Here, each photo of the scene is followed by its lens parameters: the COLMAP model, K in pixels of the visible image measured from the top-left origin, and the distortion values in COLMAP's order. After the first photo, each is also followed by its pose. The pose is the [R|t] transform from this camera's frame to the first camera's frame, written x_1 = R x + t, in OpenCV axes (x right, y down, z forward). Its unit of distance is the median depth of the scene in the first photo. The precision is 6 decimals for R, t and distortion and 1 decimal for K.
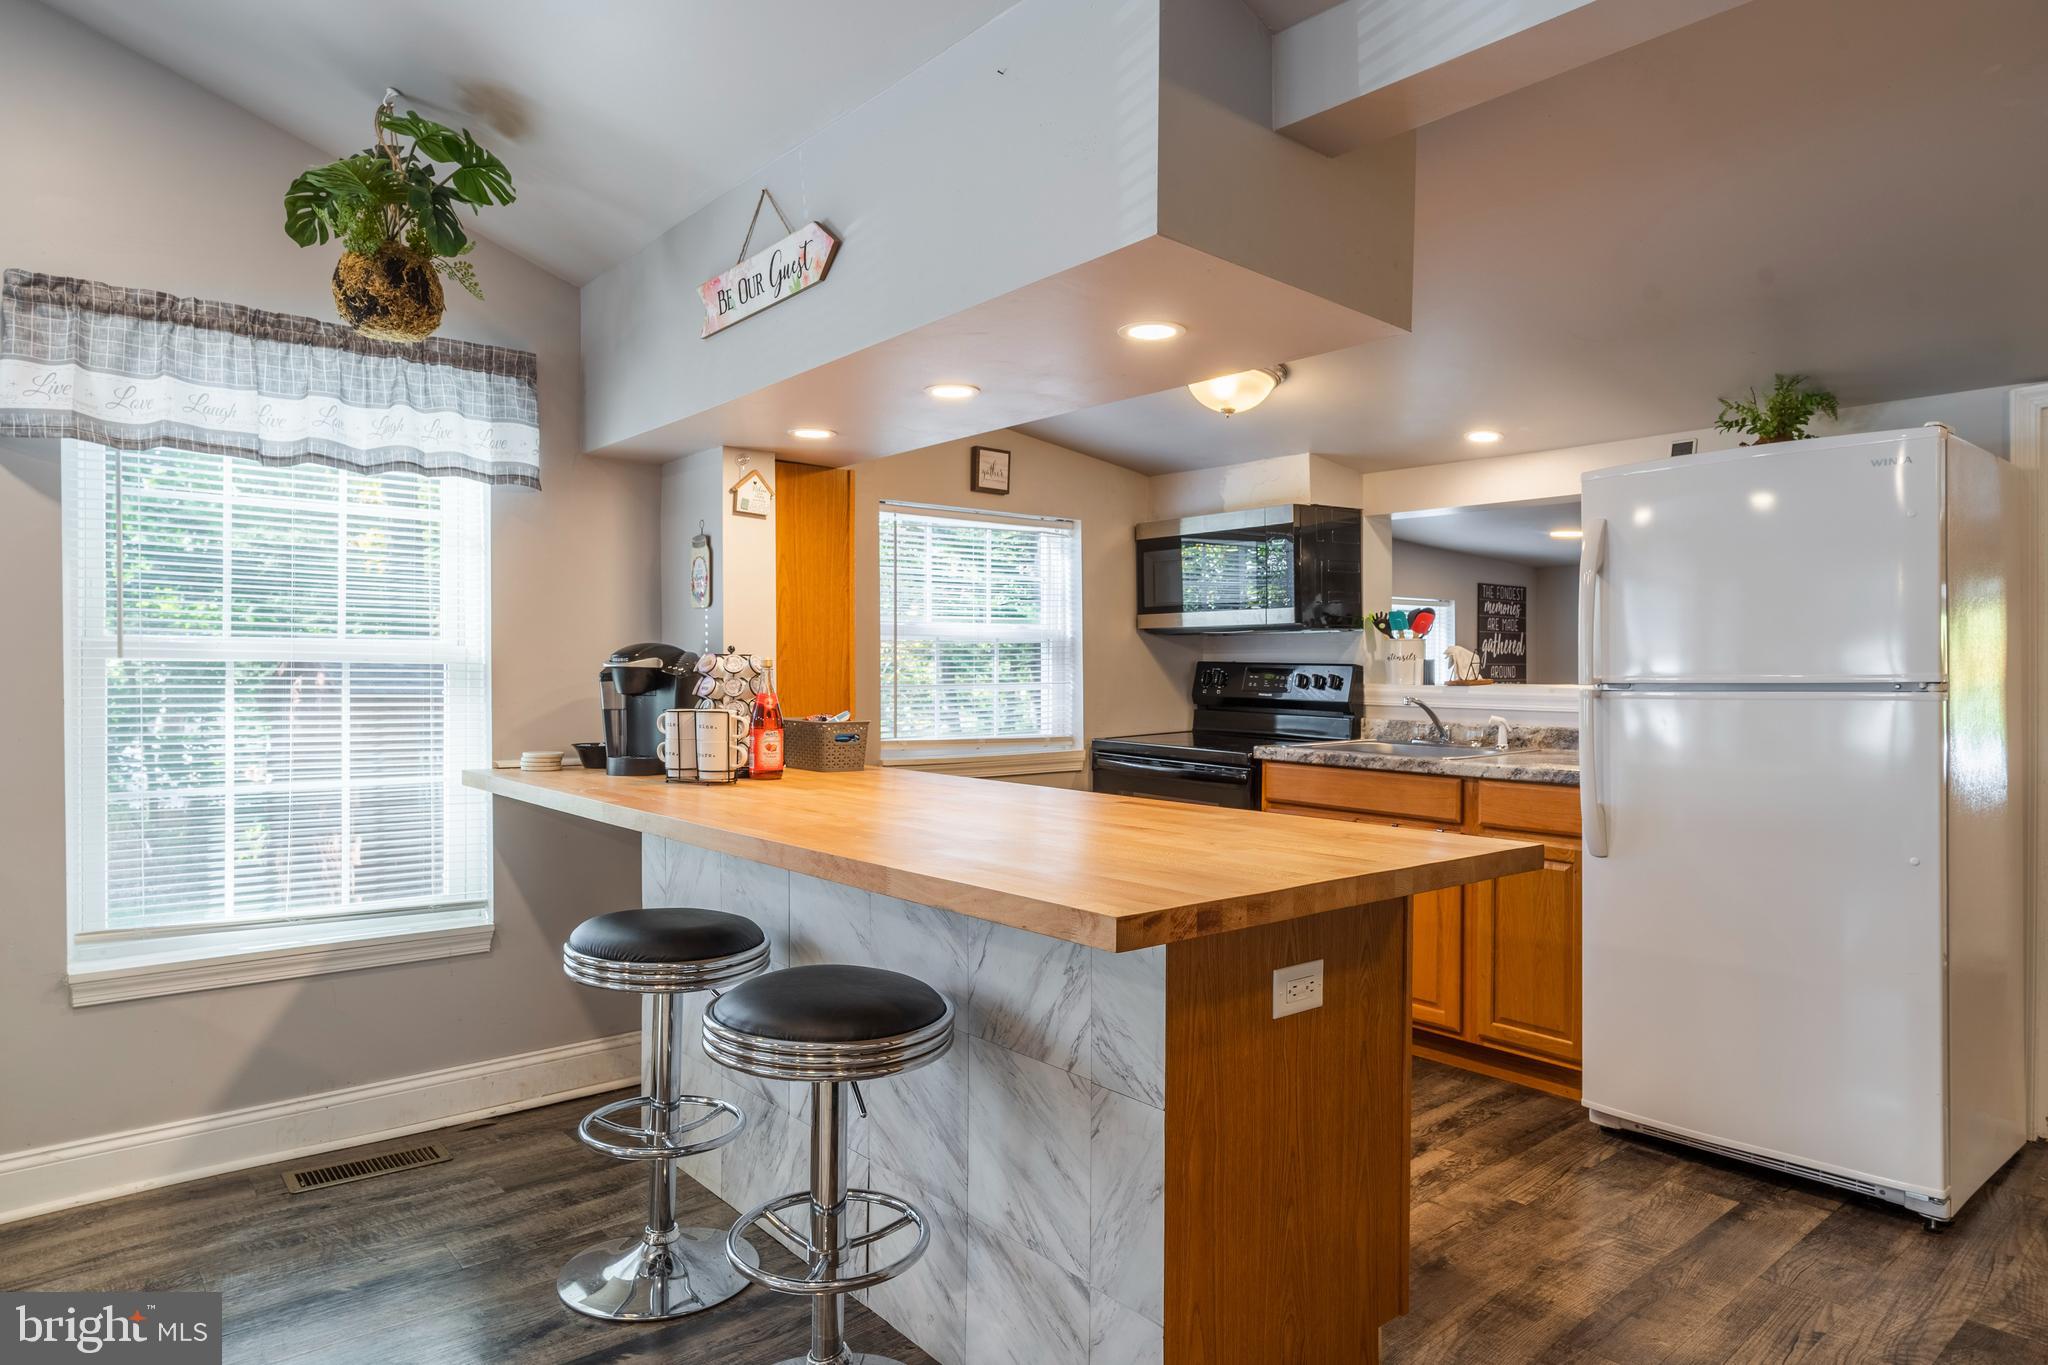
lens RADIAL K [[1210.0, 0, 983.4], [0, 1210.0, 678.2], [0, 0, 1]] dist [-0.004241, -0.000926]
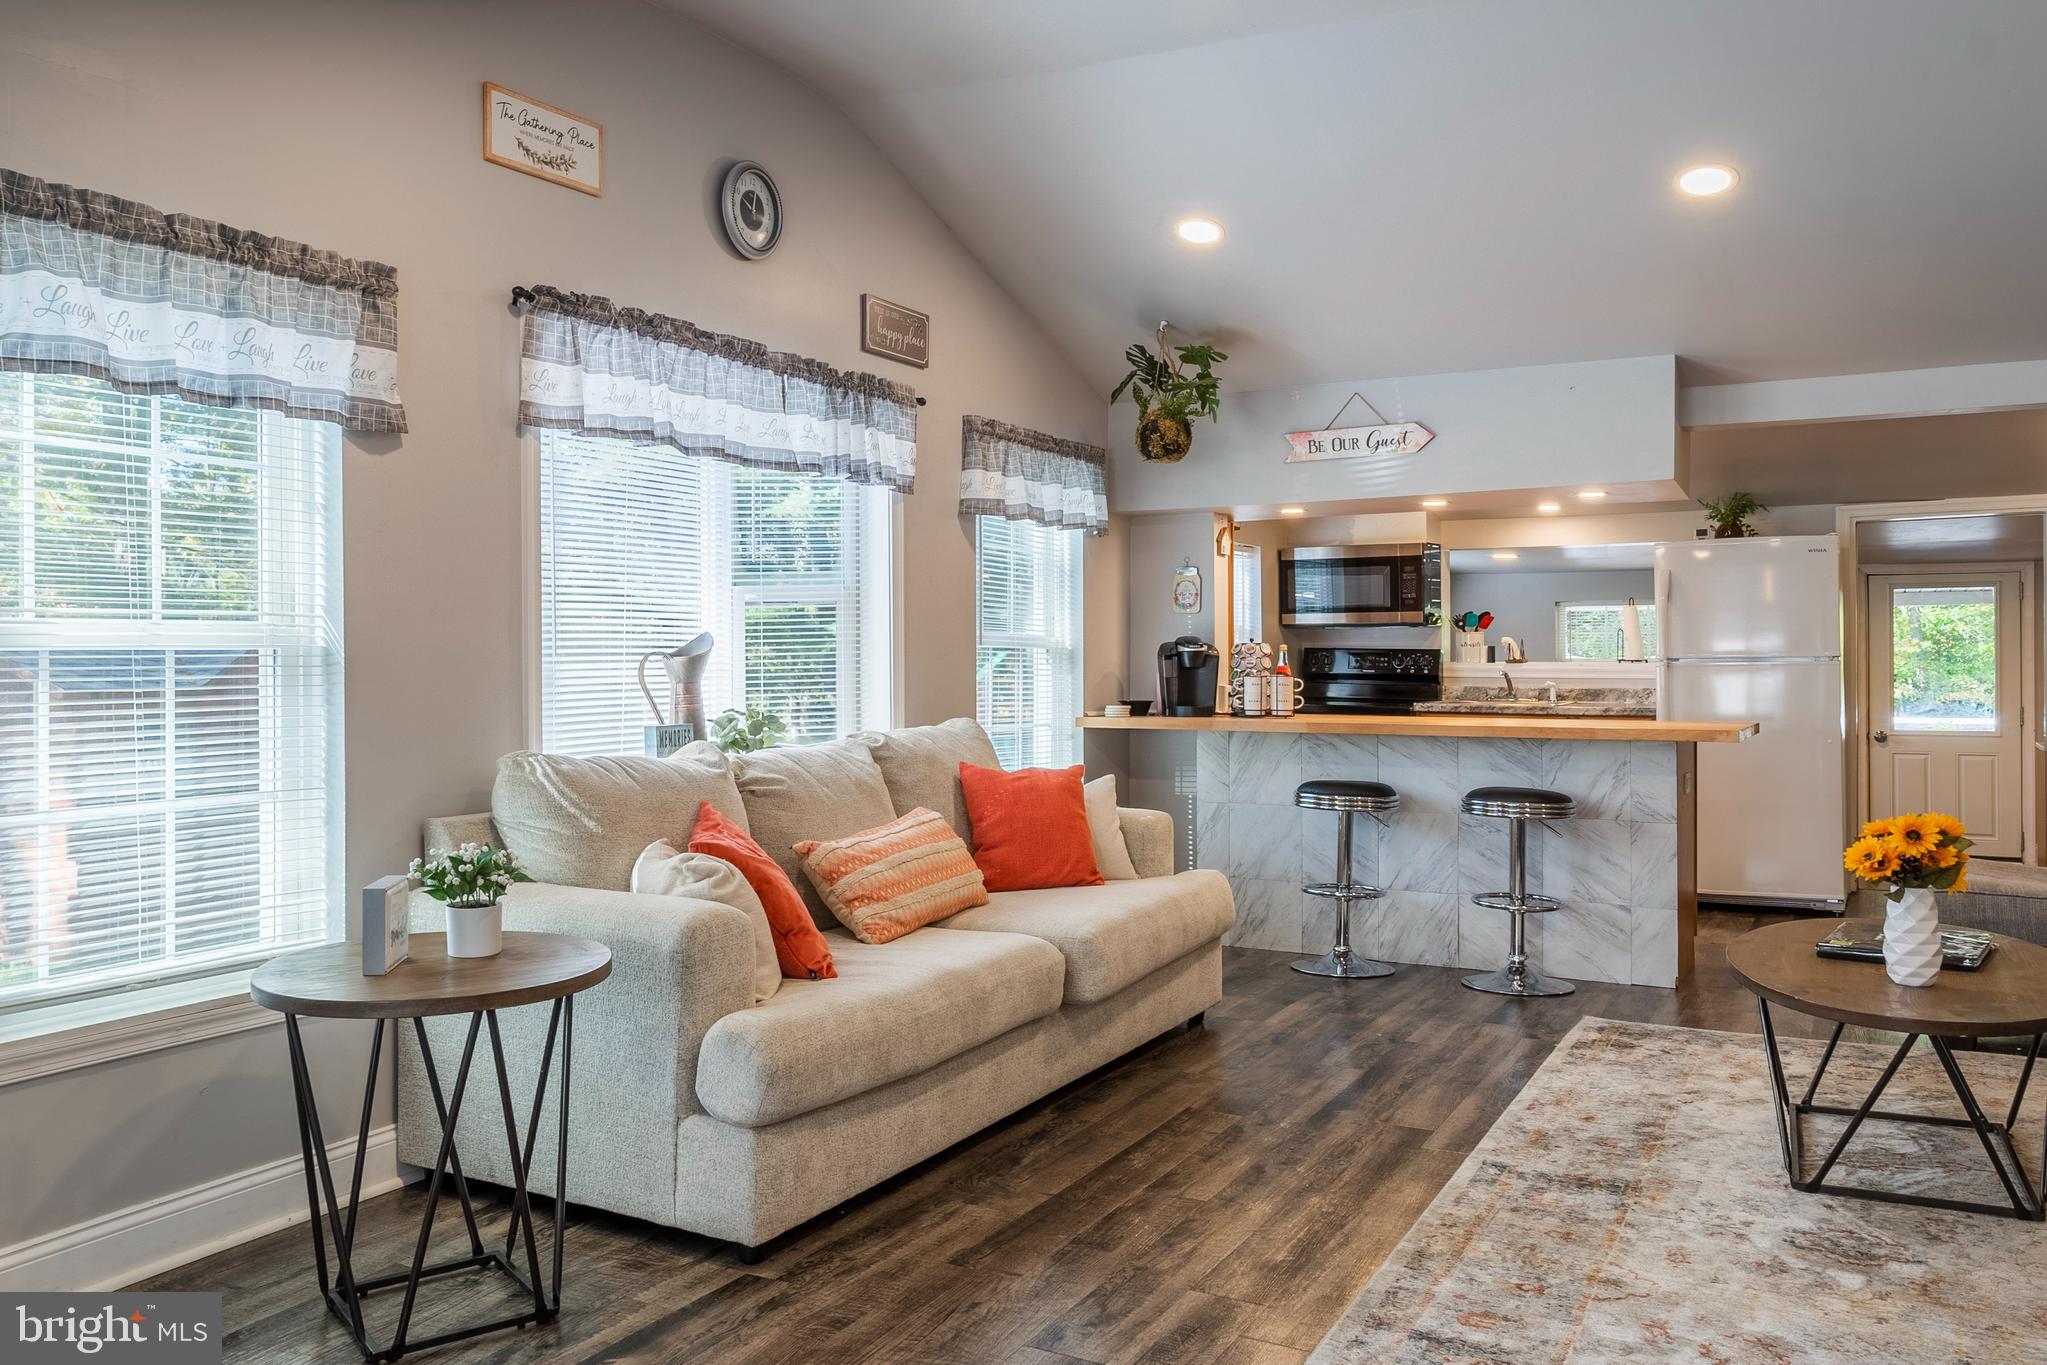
lens RADIAL K [[1520.6, 0, 1012.1], [0, 1520.6, 653.3], [0, 0, 1]] dist [0.002740, 0.000637]
pose [[0.930339, -0.008313, 0.366606, -0.882010], [0.014025, 0.999818, -0.012918, 0.009713], [-0.366432, 0.017160, 0.930287, -0.557346]]
